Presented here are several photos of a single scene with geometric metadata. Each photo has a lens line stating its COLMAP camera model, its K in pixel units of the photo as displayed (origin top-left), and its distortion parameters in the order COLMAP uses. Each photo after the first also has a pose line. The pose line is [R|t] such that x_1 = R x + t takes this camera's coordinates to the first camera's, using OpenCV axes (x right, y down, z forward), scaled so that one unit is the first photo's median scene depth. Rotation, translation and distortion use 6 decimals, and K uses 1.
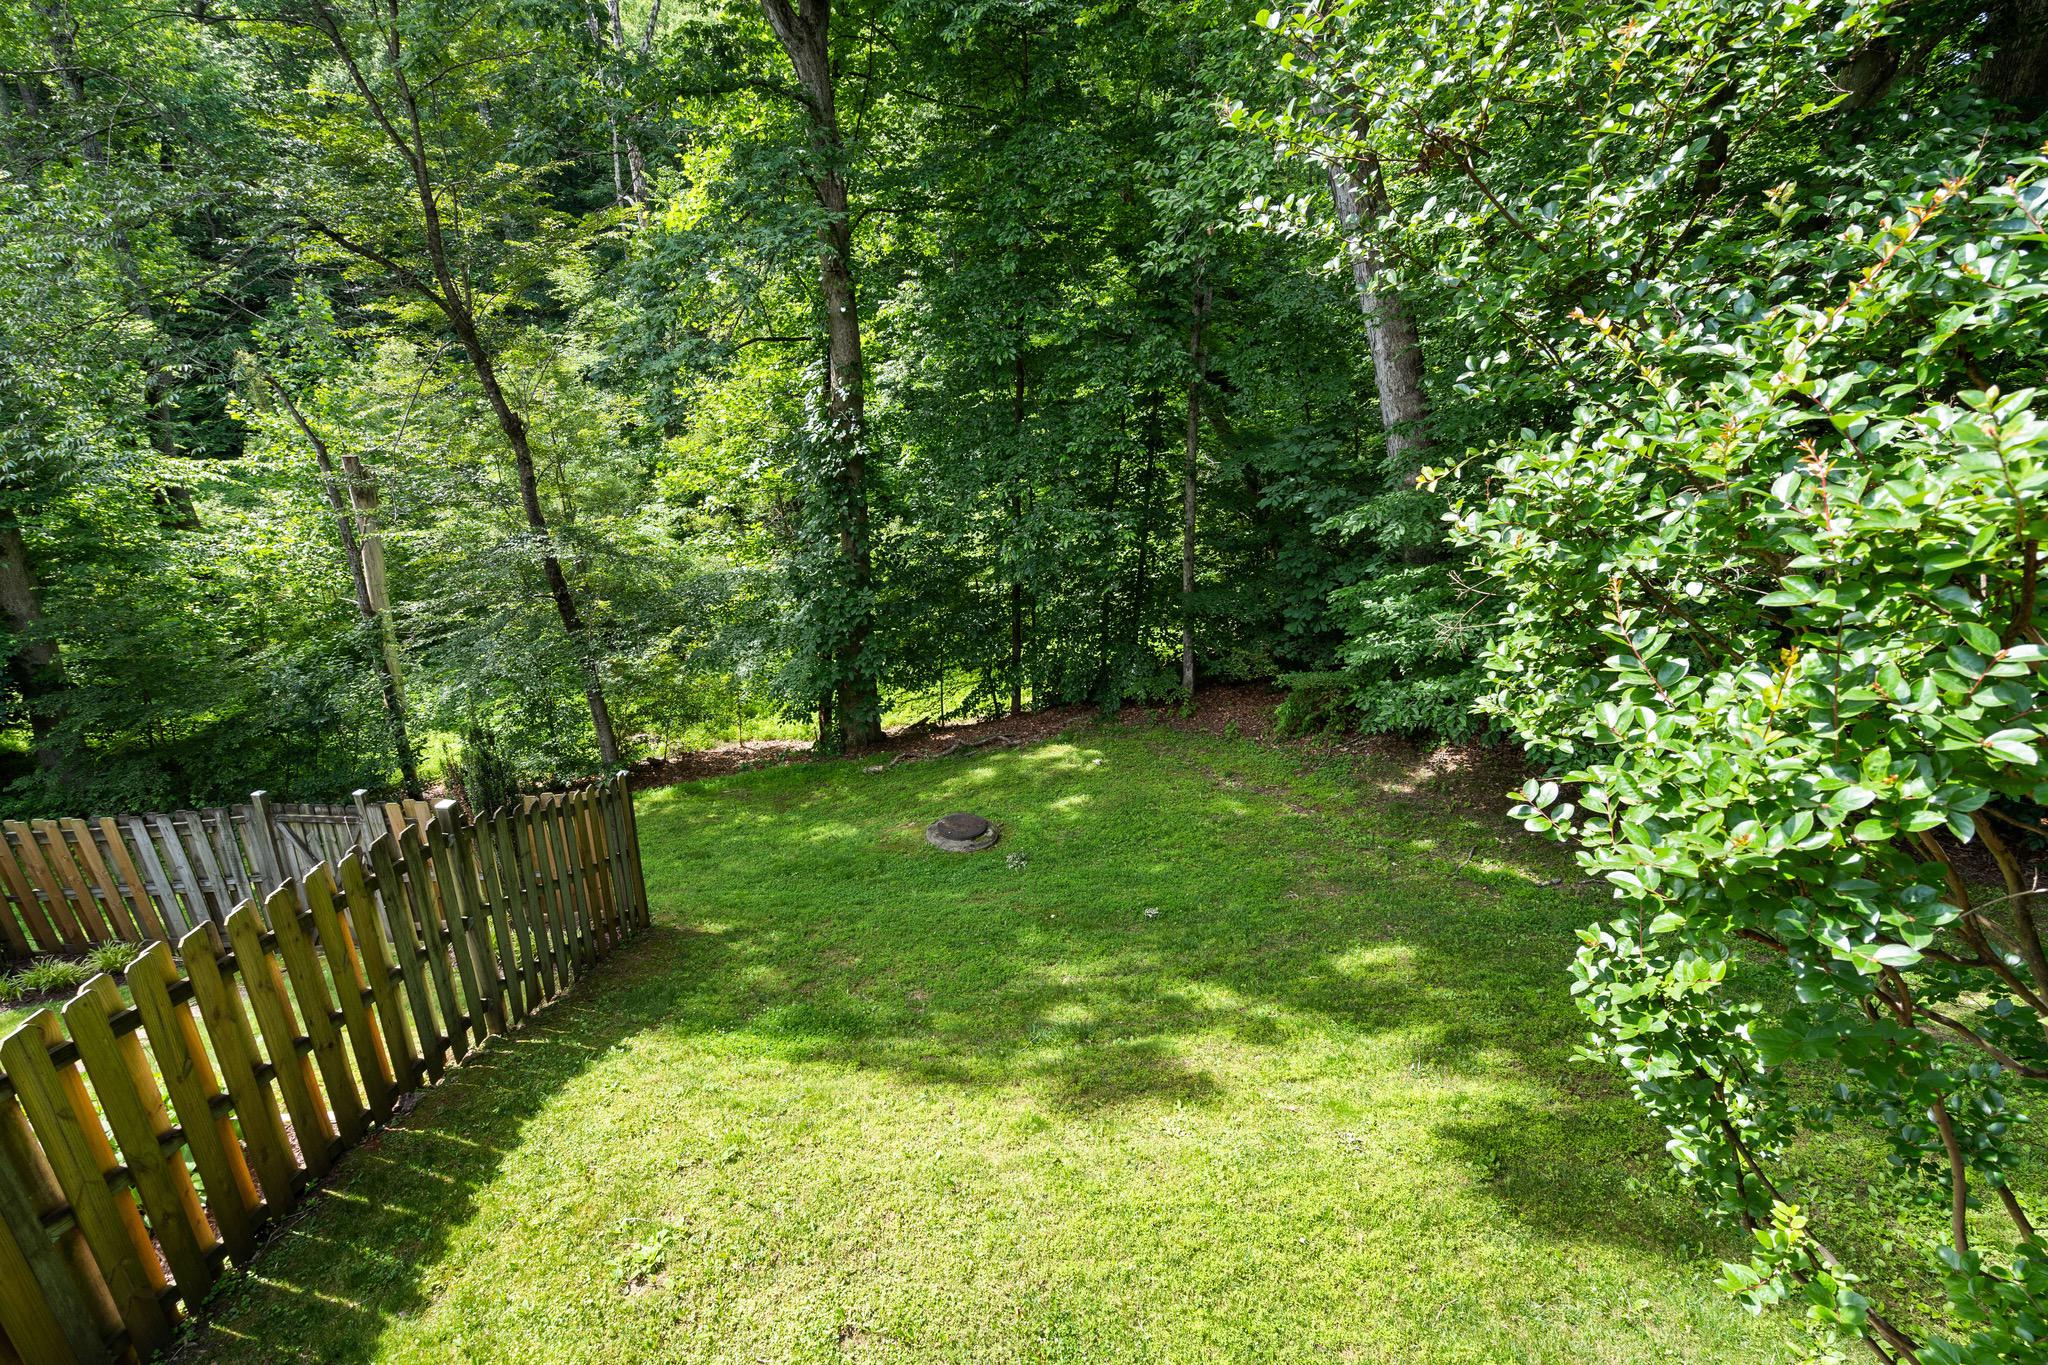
lens RADIAL K [[939.0, 0, 1024.0], [0, 939.0, 682.5], [0, 0, 1]] dist [-0.003699, -0.000113]
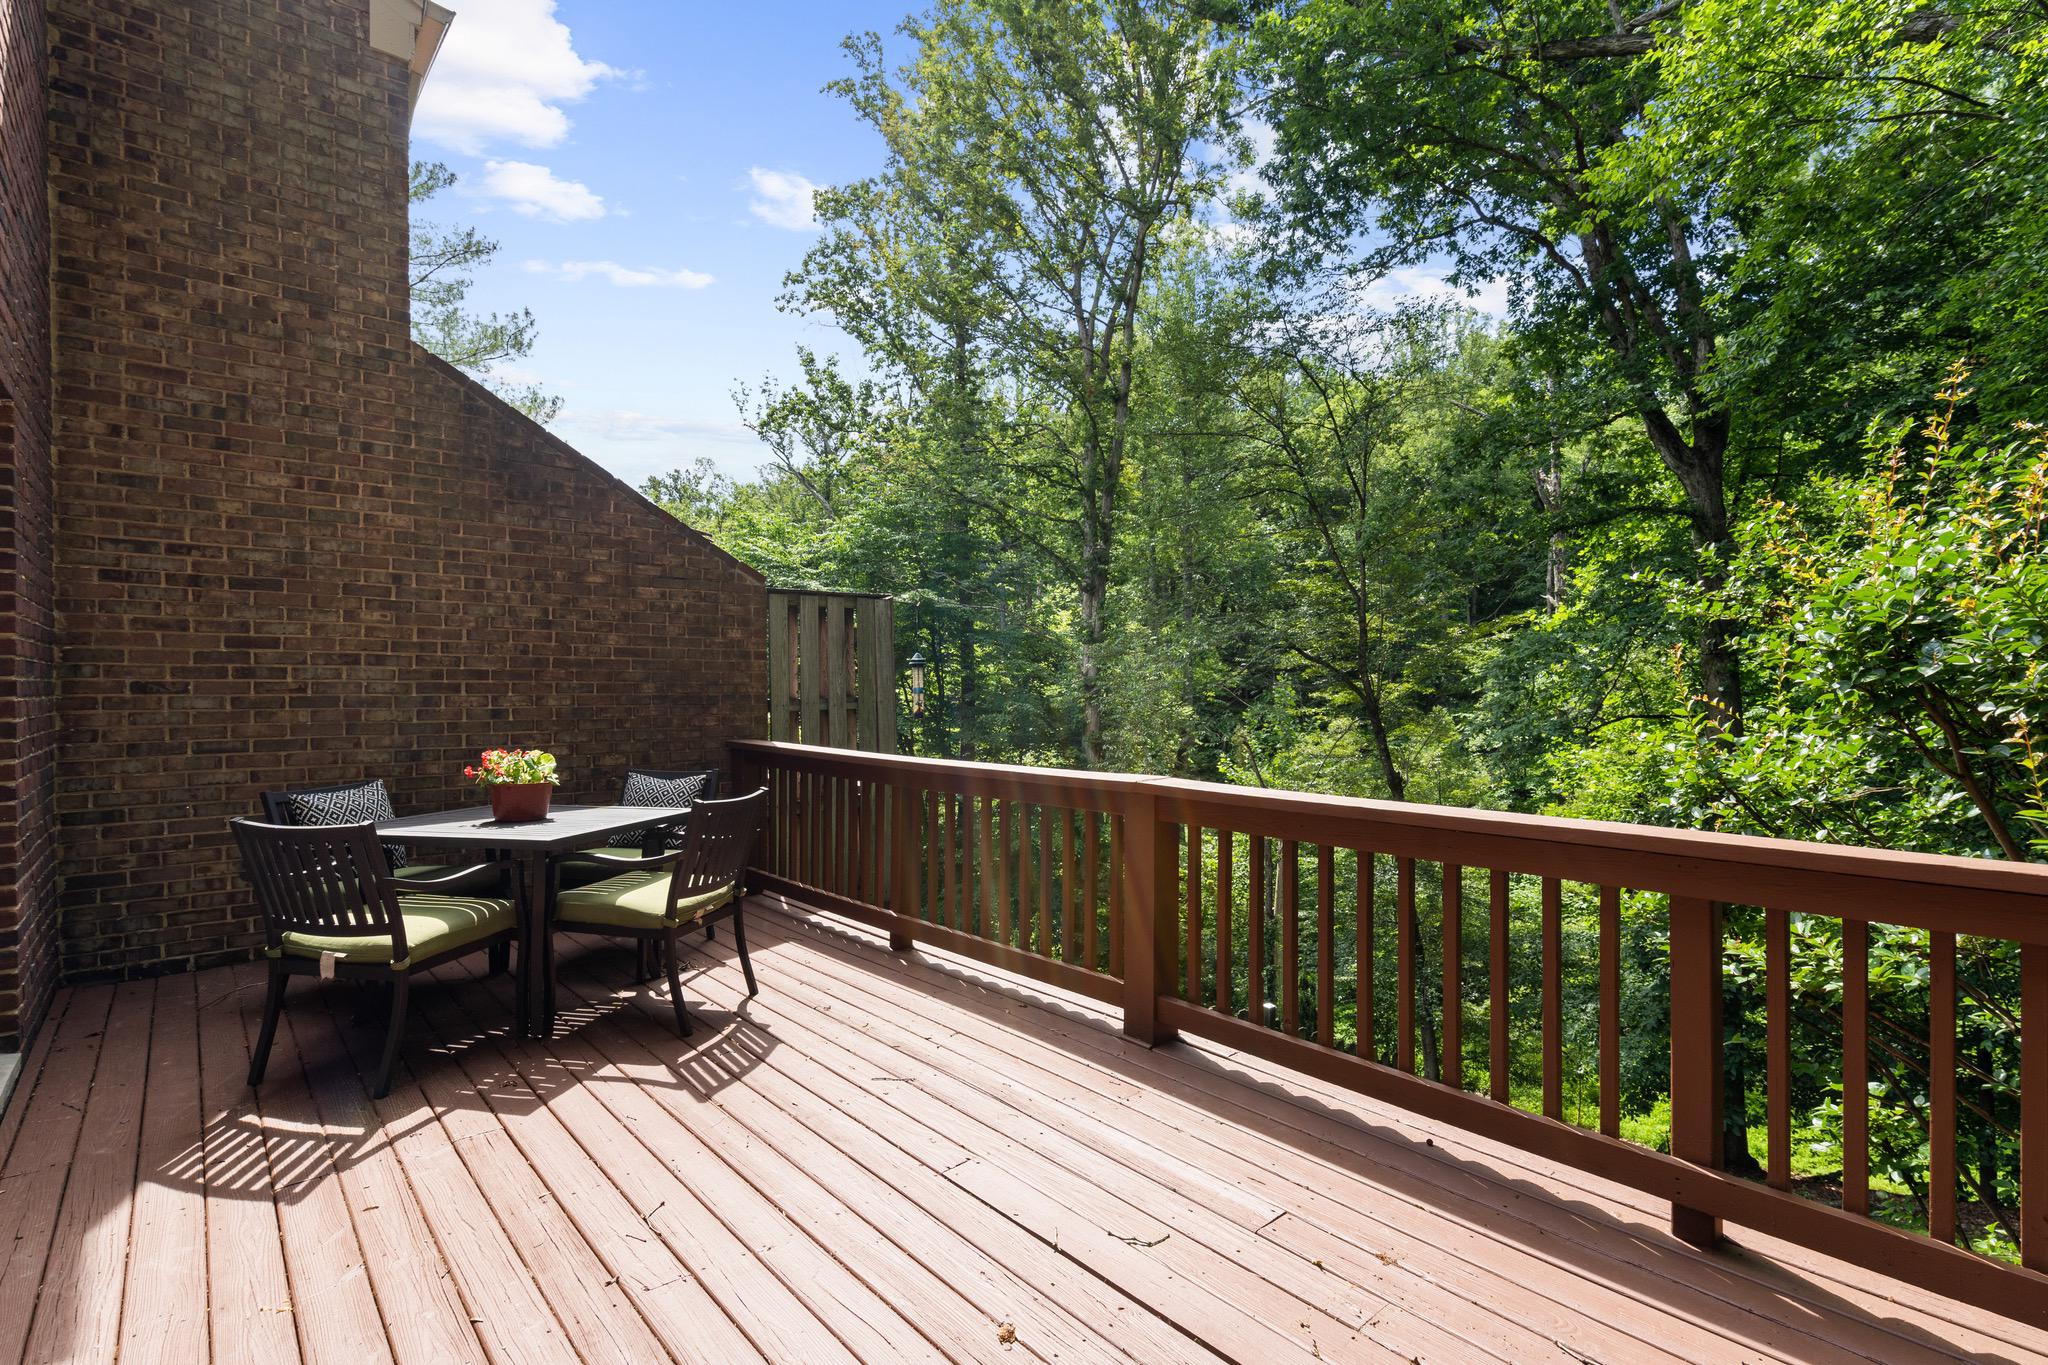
lens RADIAL K [[941.5, 0, 1035.5], [0, 941.5, 691.3], [0, 0, 1]] dist [-0.025752, 0.000129]
pose [[0.636366, -0.022008, -0.771073, 0.110040], [-0.265321, 0.932360, -0.245581, 0.045347], [0.724322, 0.360861, 0.587483, -0.118955]]
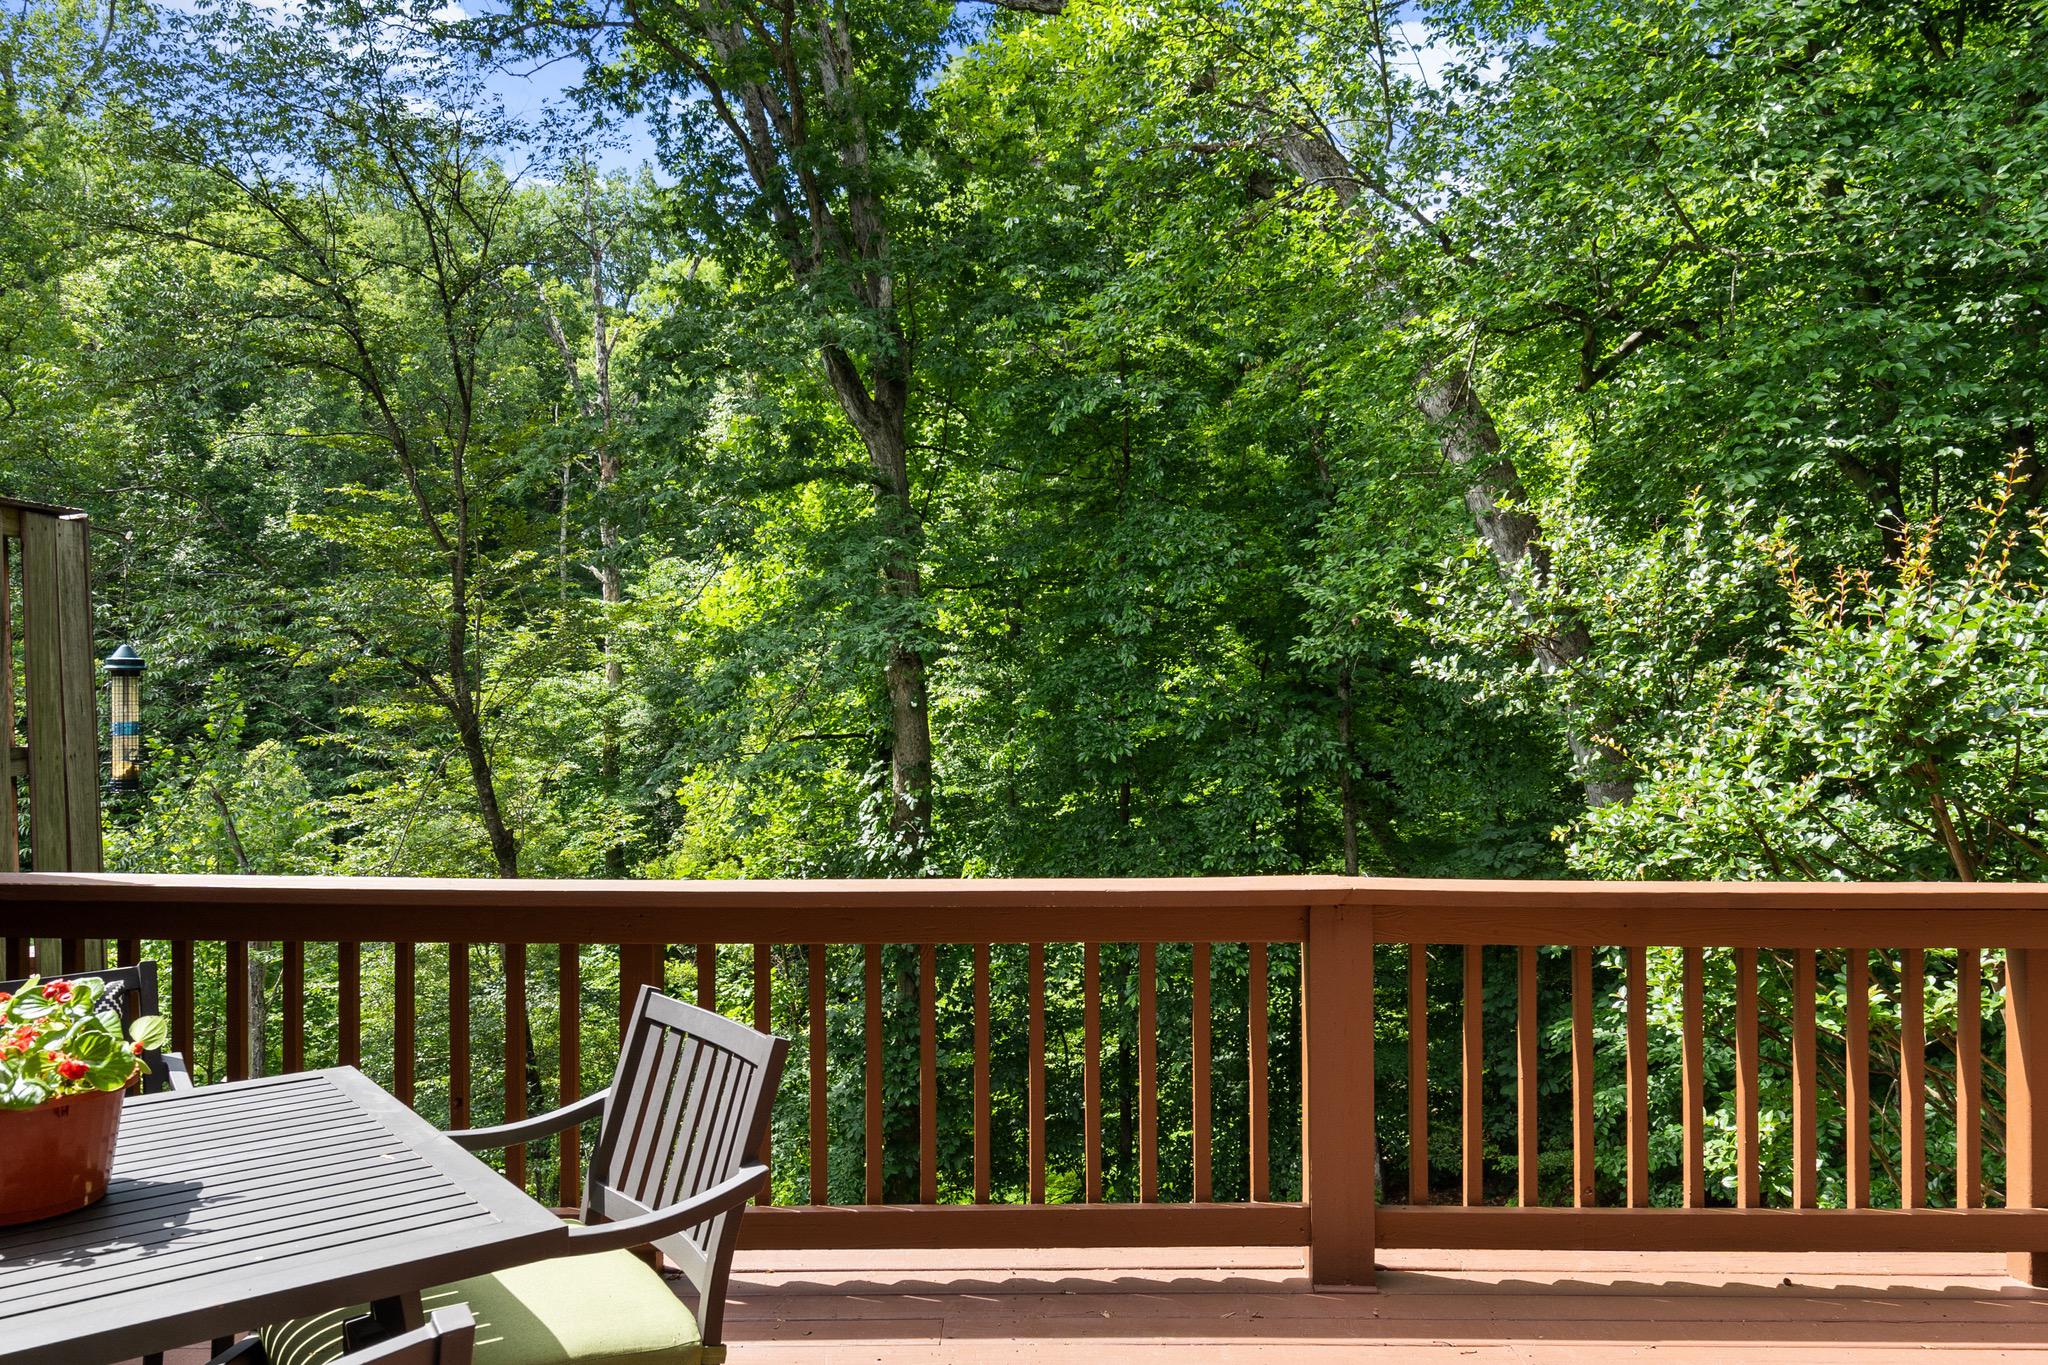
lens RADIAL K [[1419.6, 0, 1035.8], [0, 1419.6, 684.6], [0, 0, 1]] dist [0.003405, 0.002046]
pose [[0.999134, -0.022760, -0.034829, -0.043531], [0.008250, 0.928863, -0.370333, 0.053699], [0.040780, 0.369725, 0.928246, -0.167010]]
